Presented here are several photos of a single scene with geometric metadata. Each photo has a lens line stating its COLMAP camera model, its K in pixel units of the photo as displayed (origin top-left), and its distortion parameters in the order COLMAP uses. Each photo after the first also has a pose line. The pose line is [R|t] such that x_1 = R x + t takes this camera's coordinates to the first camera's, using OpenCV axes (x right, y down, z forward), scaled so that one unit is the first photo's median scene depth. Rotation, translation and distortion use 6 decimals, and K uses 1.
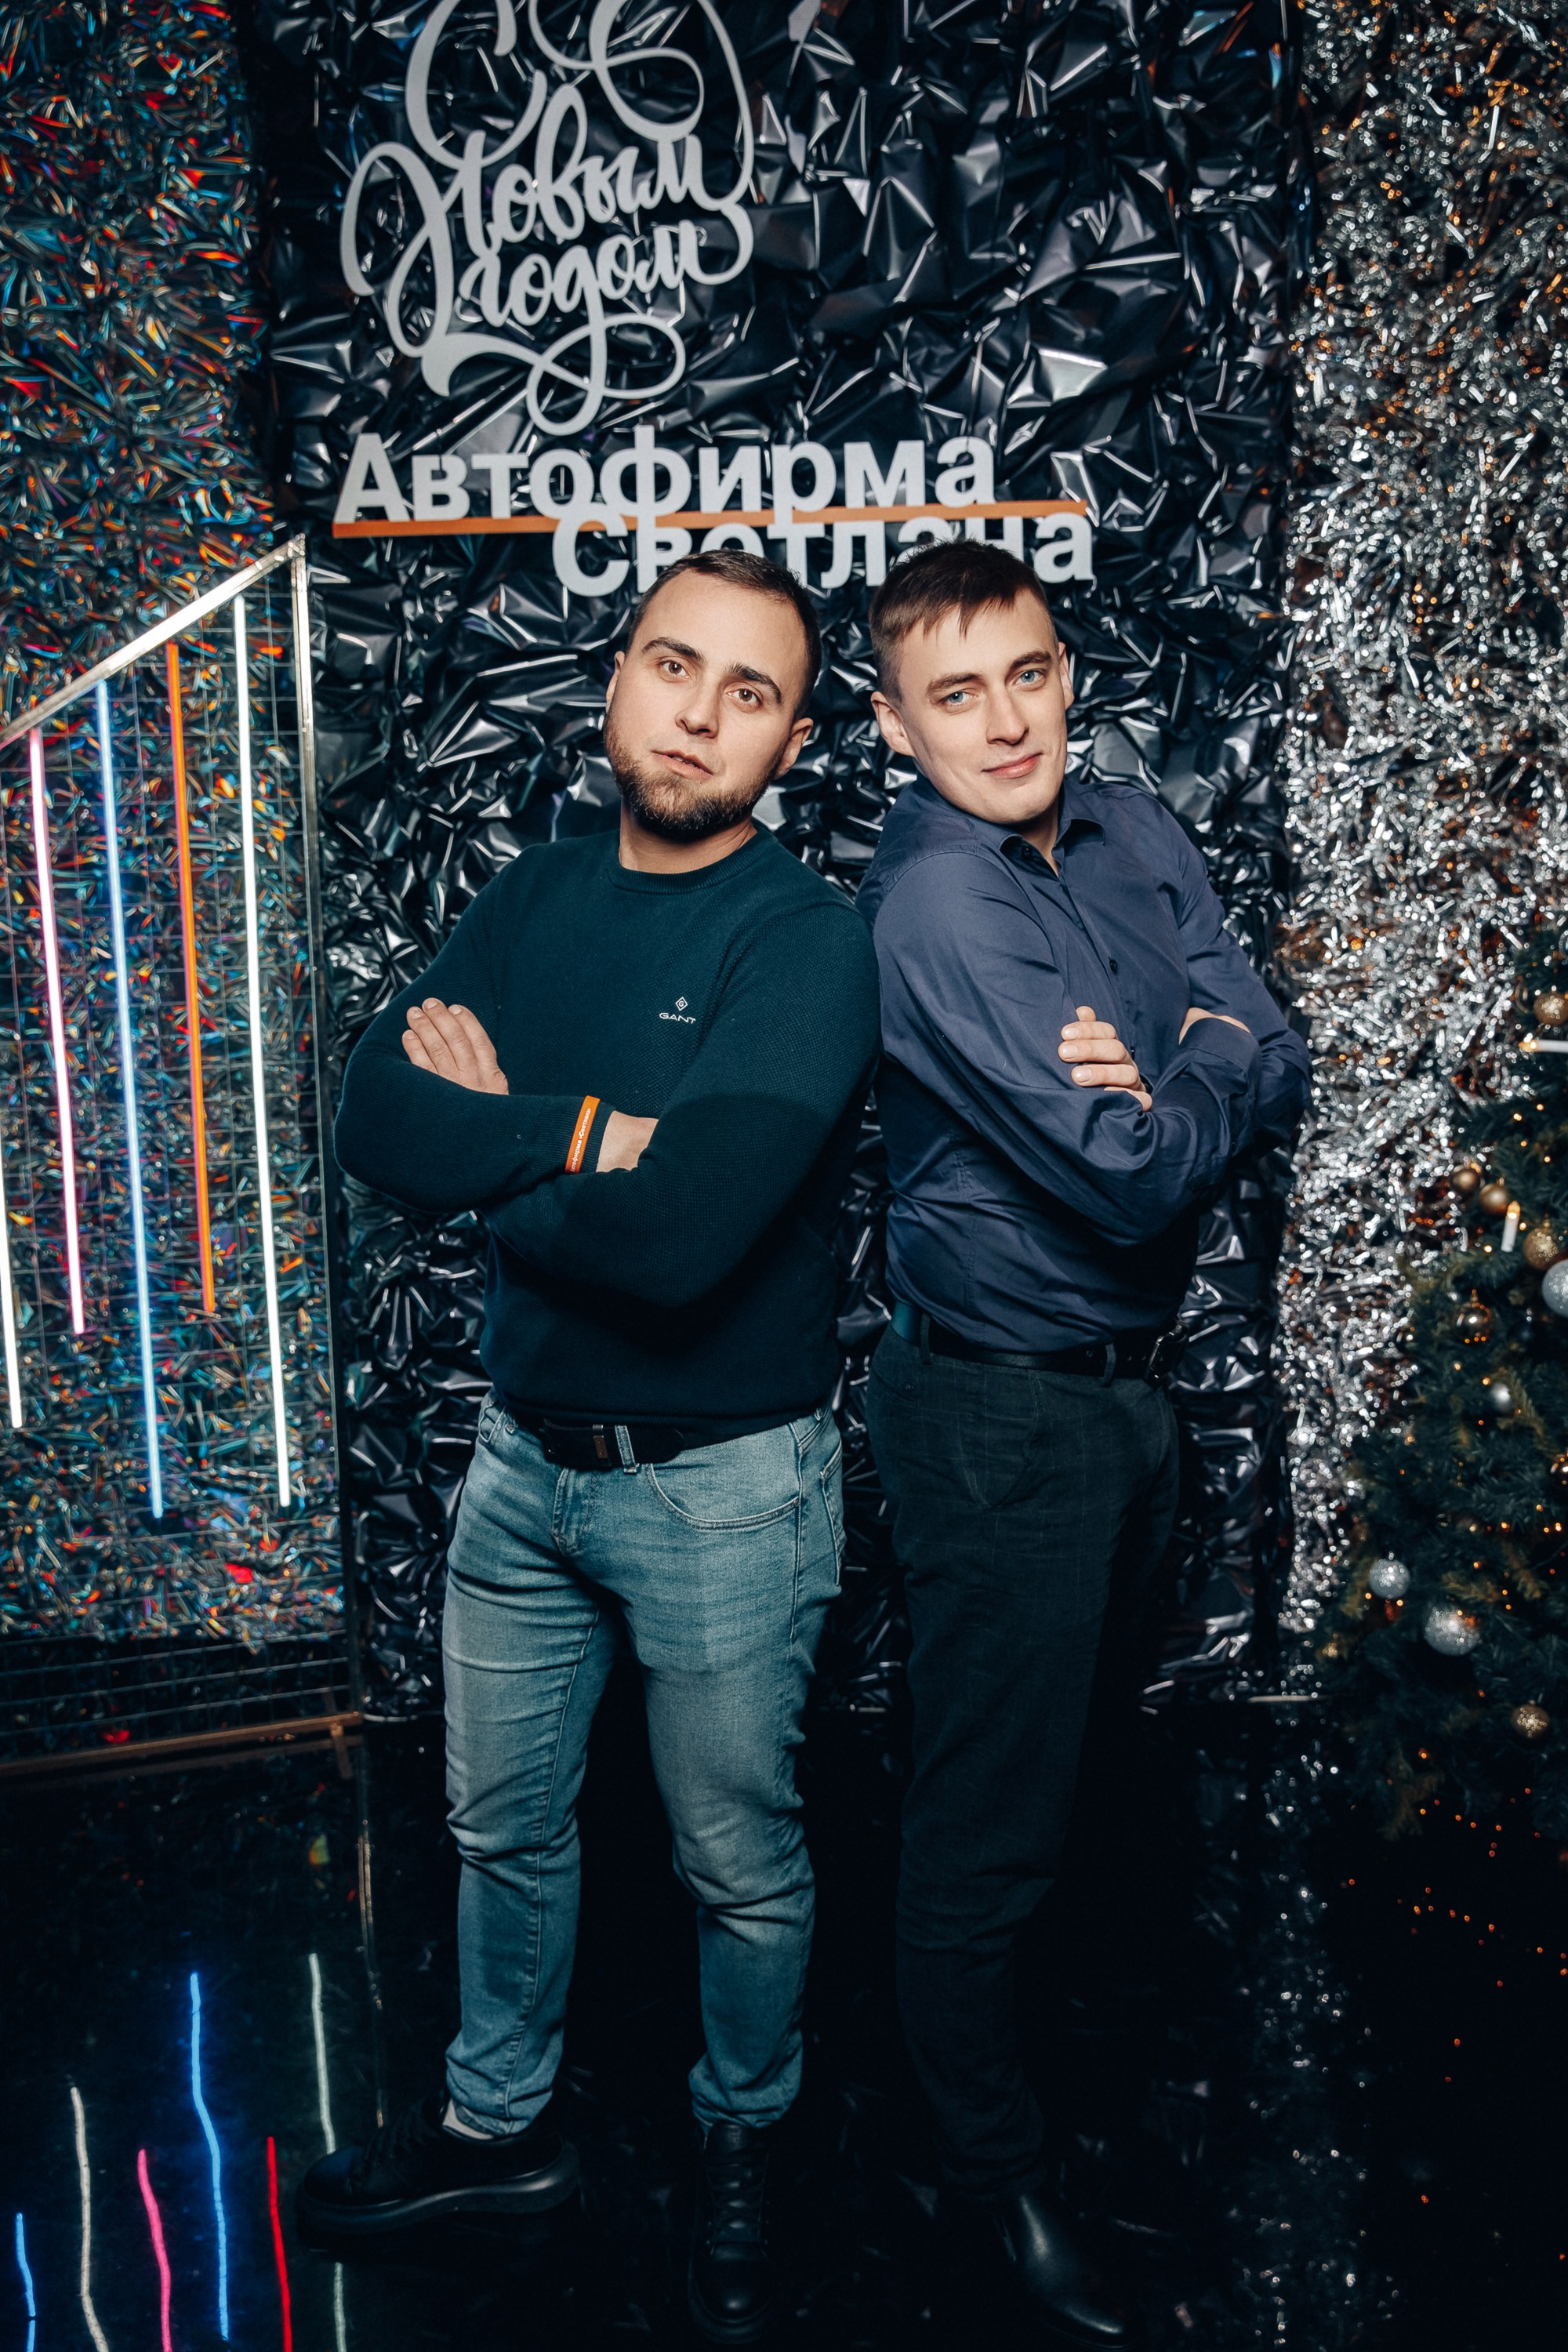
lens RADIAL K [[1961.2, 0, 782.3], [0, 1961.2, 1186.8], [0, 0, 1]] dist [-0.065067, 0.100337]
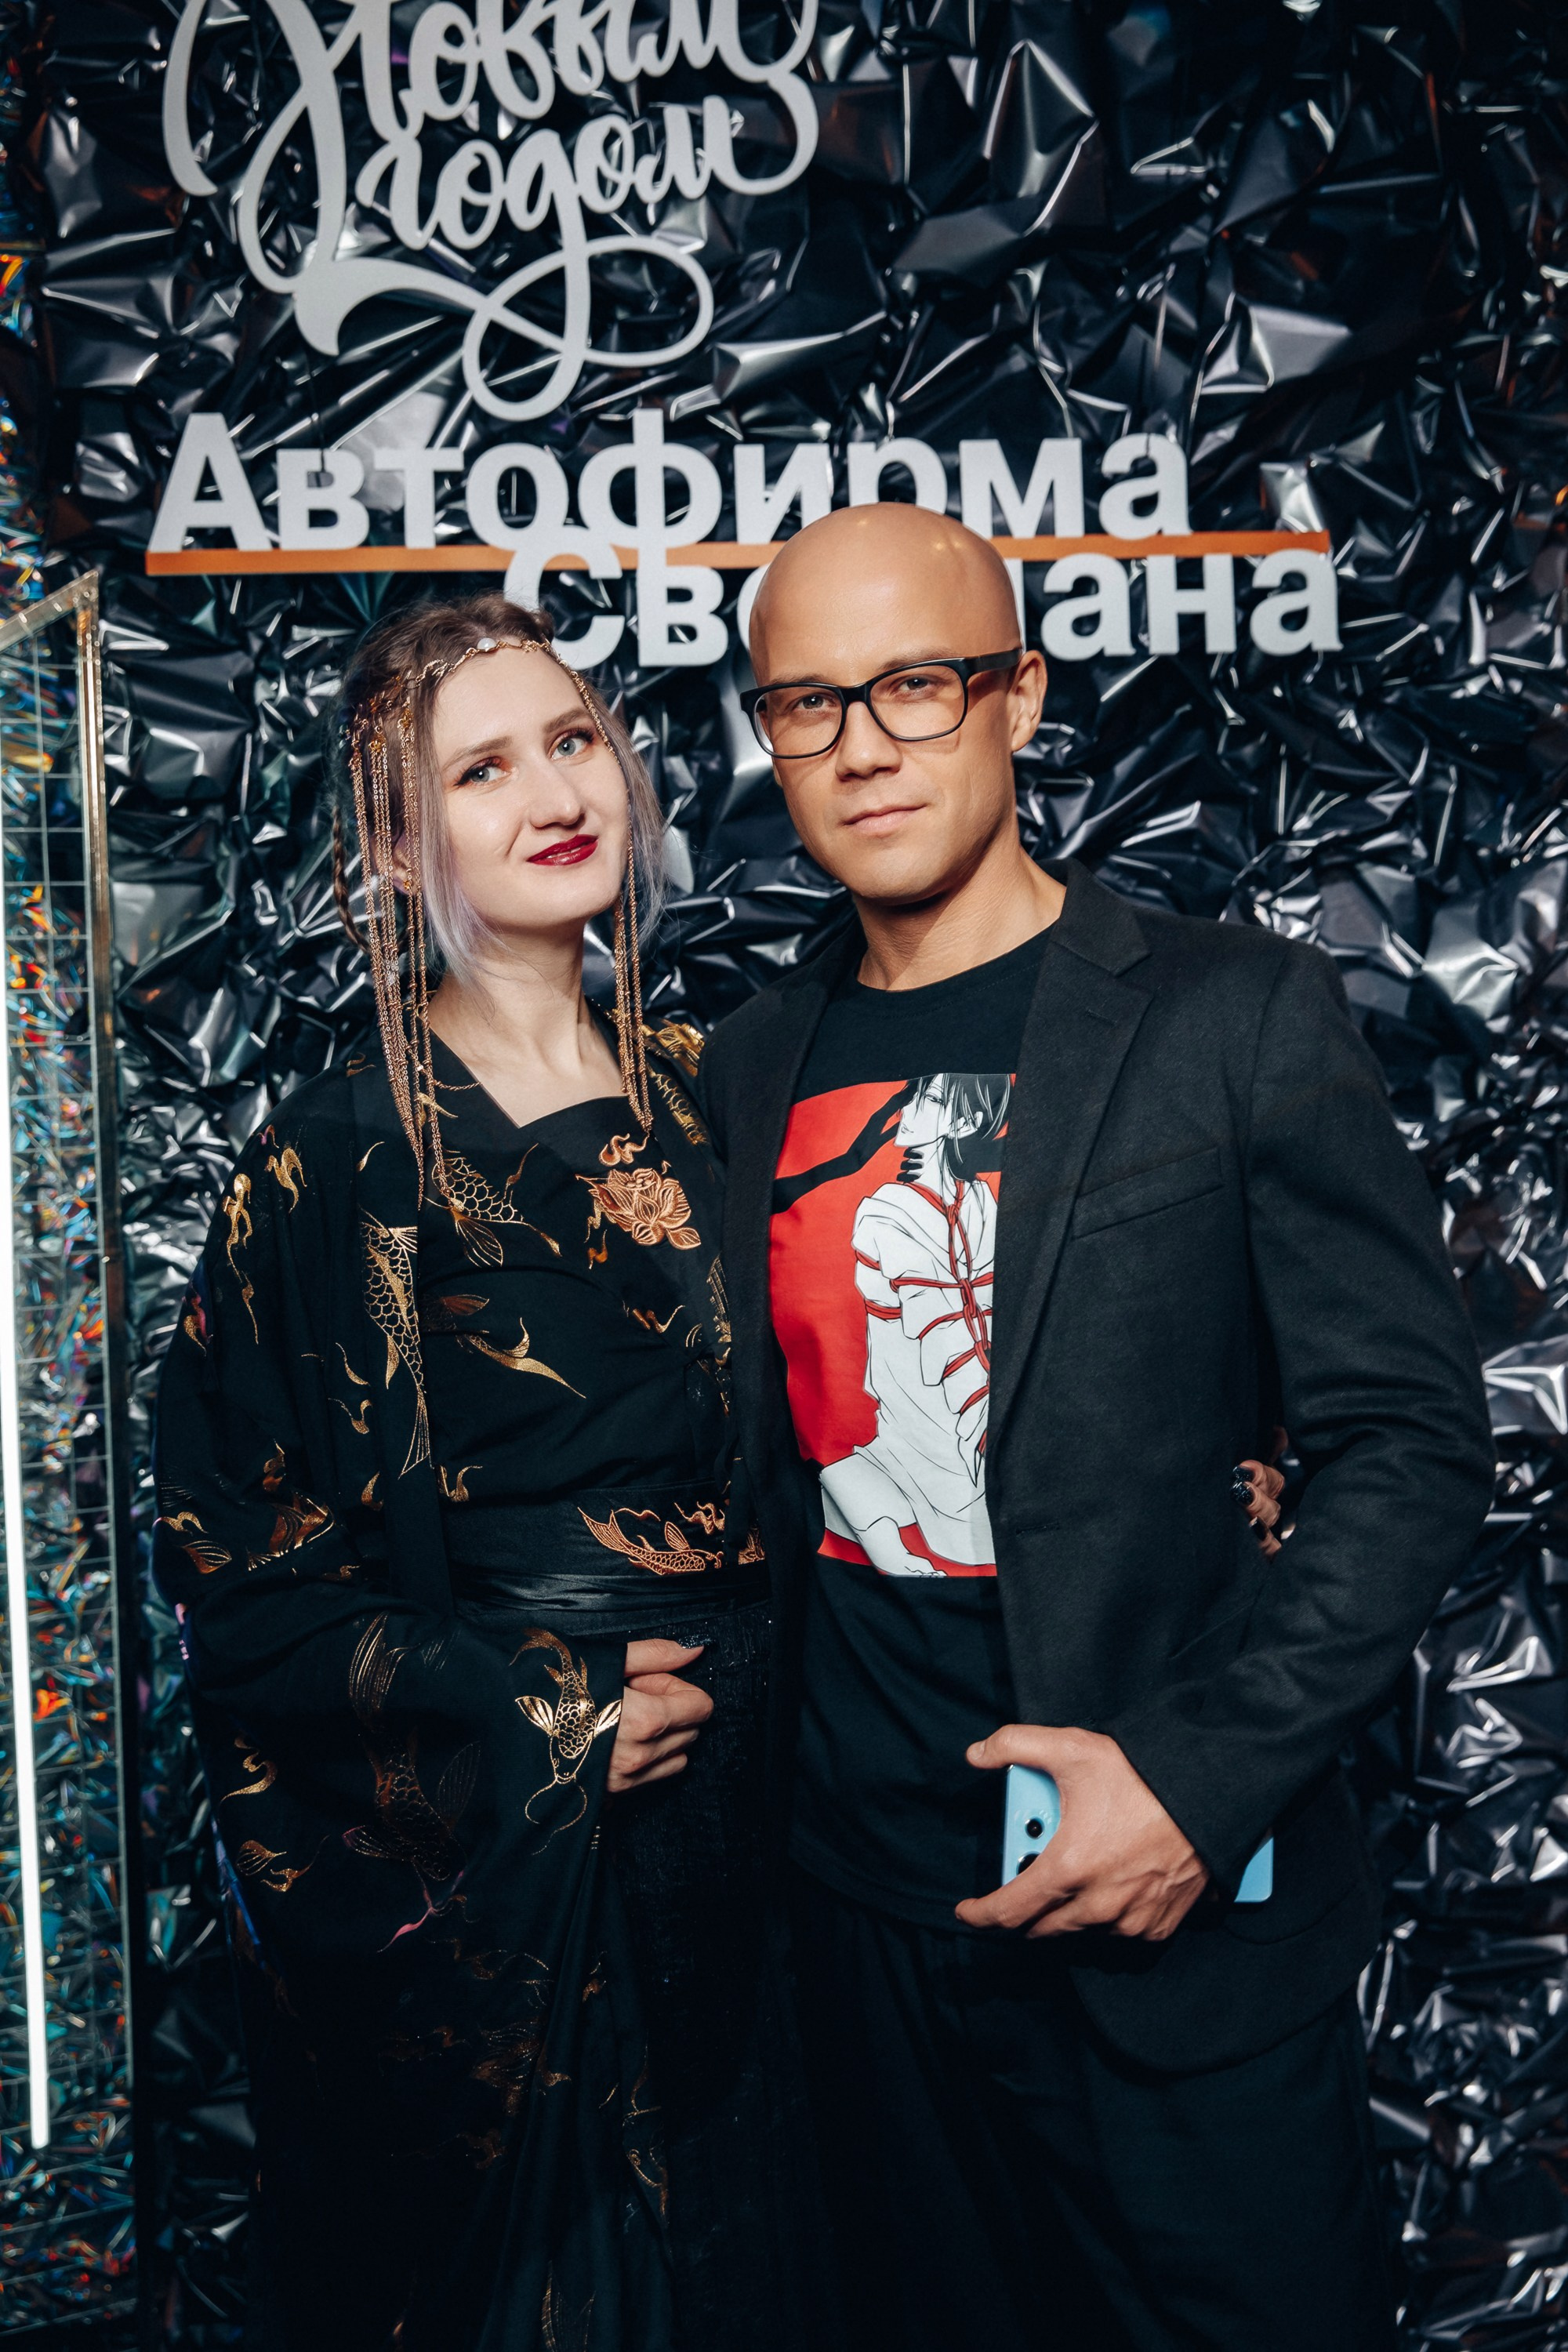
lens RADIAL K [[2276.3, 0, 782.8], [0, 2276.3, 1174.8], [0, 0, 1]] dist [-0.019916, 0.100595]
pose [[0.995895, -0.012712, 0.089623, -0.091088], [0.022095, 0.994280, -0.104490, -0.058877], [-0.087782, 0.106041, 0.990479, 0.267113]]
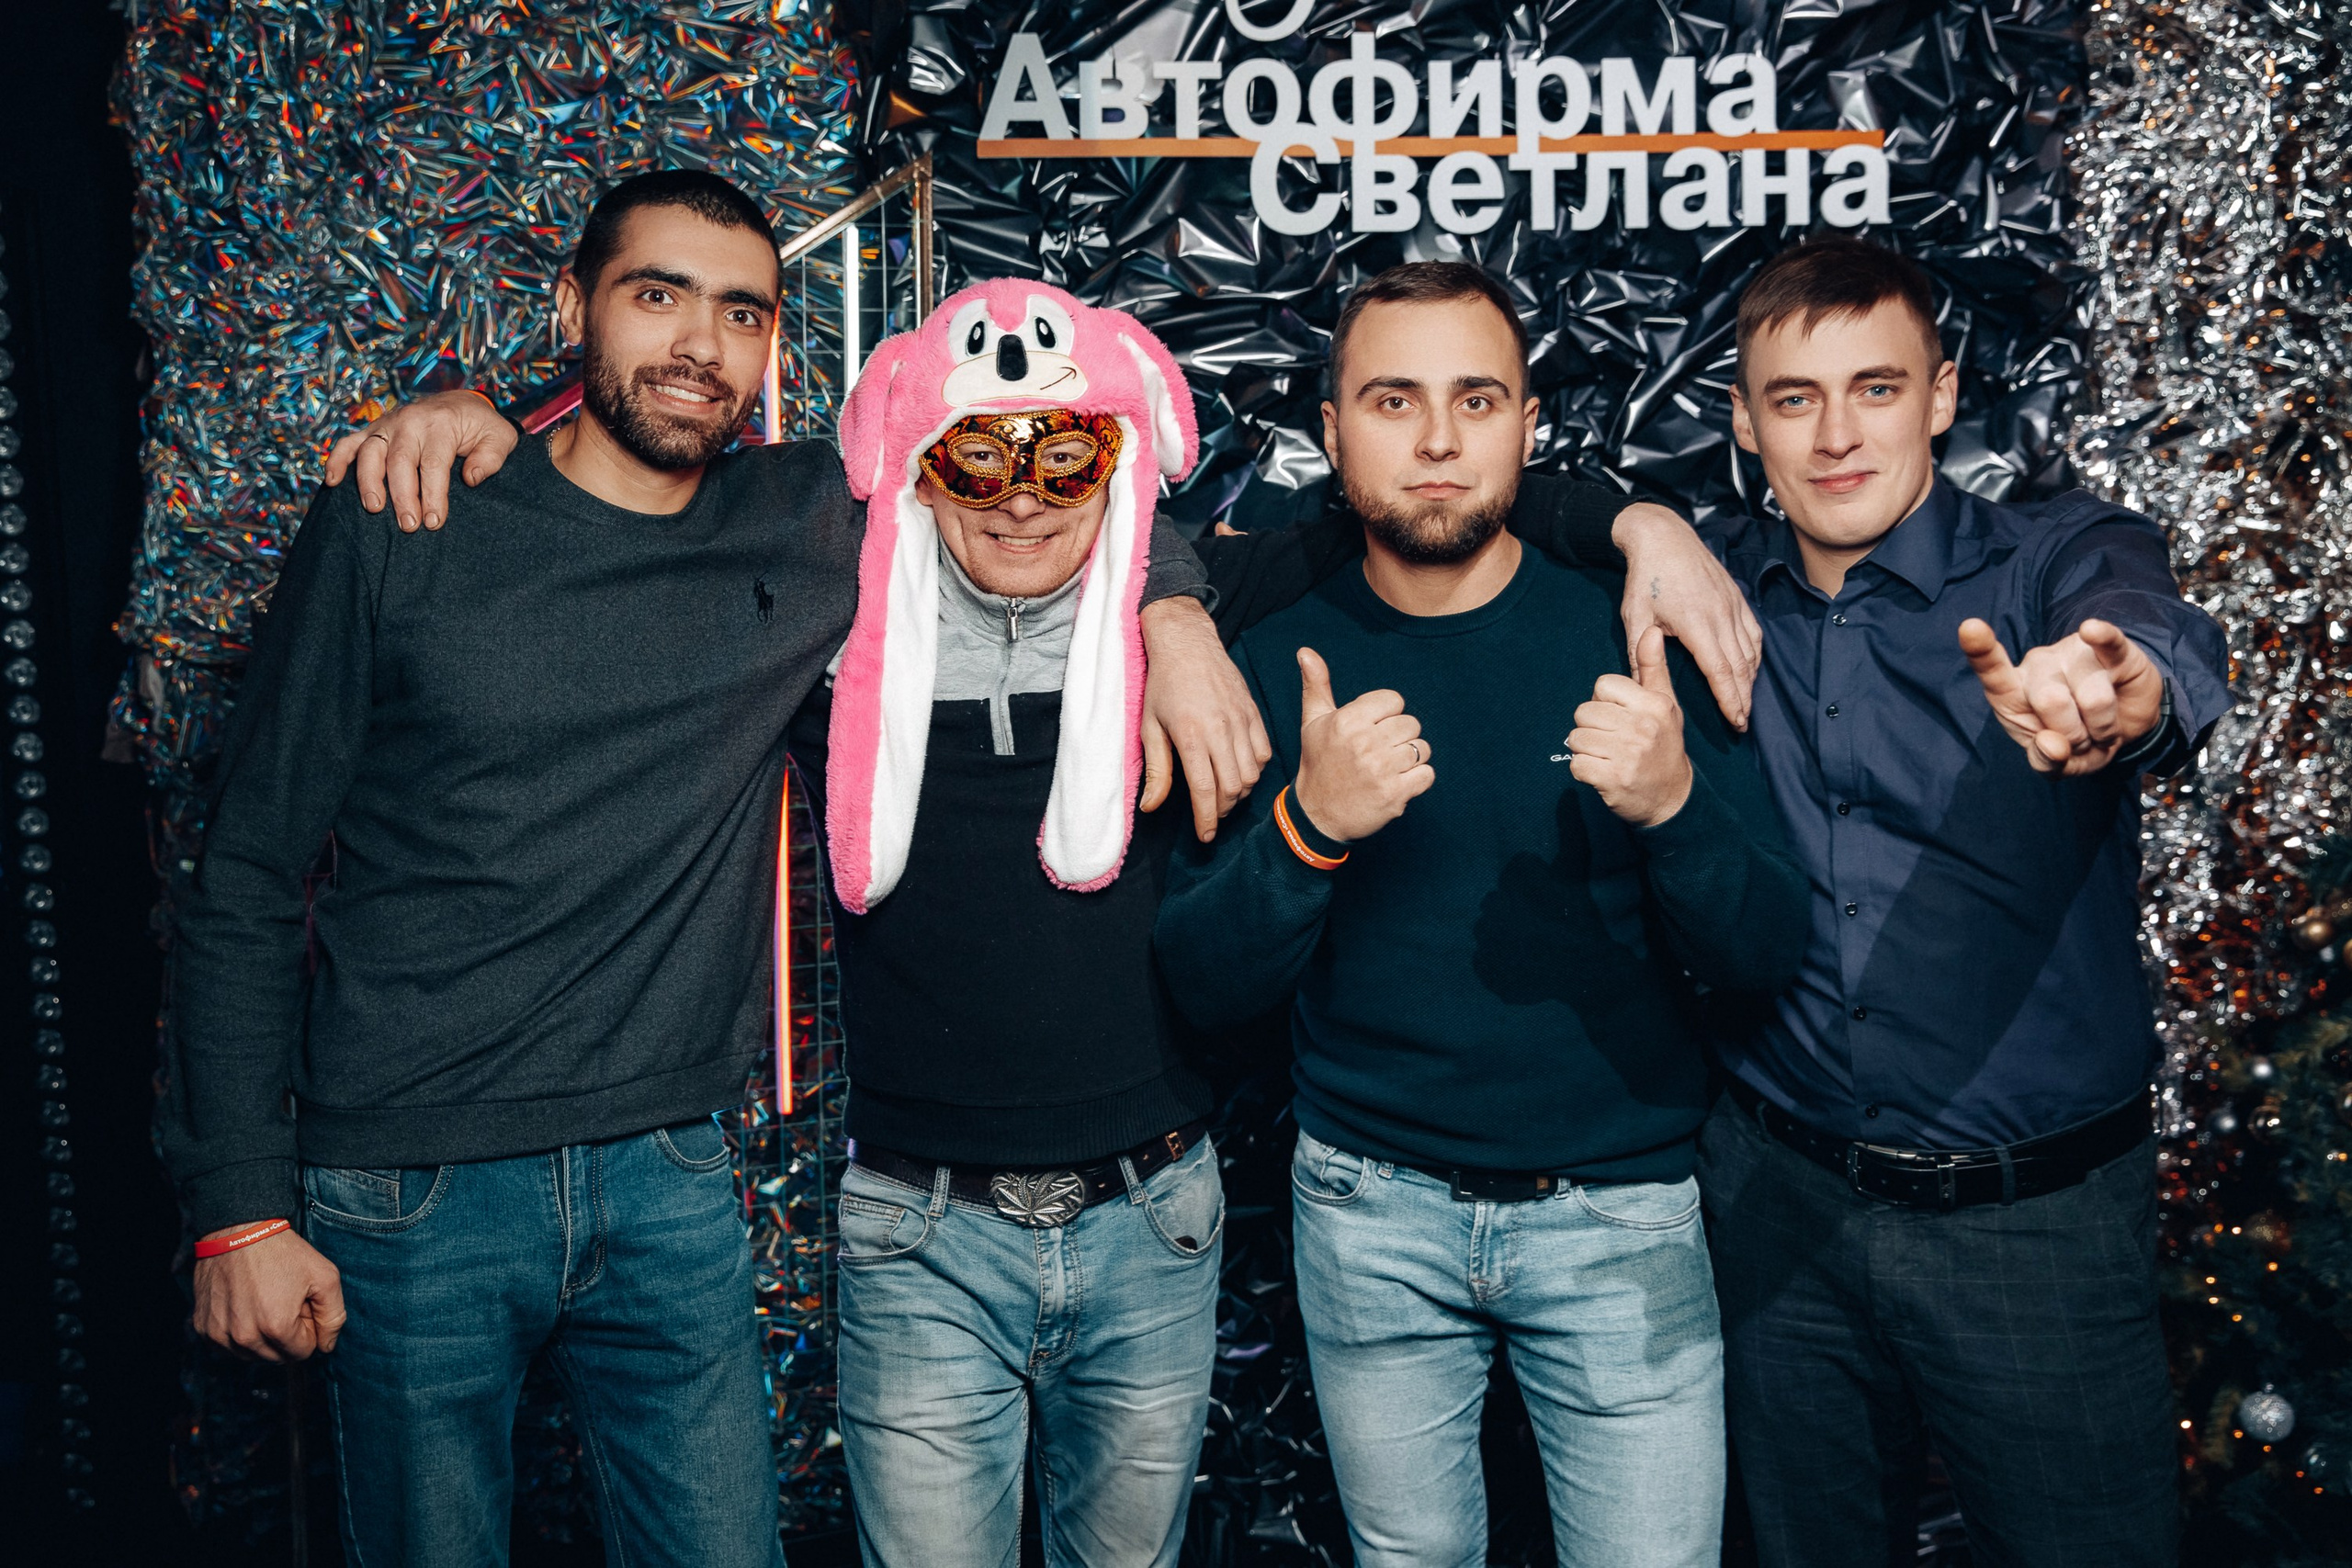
lens RADIAL K [[2489.5, 0, 1114.6], [0, 2489.5, 778.5], [0, 0, 1]] dist [-0.012805, 0.104454]
pose [[0.995760, -0.005919, 0.091797, -0.258507], [0.010541, 0.998696, -0.049954, -0.021447], [-0.091382, 0.050710, 0.994524, -0.023990]]
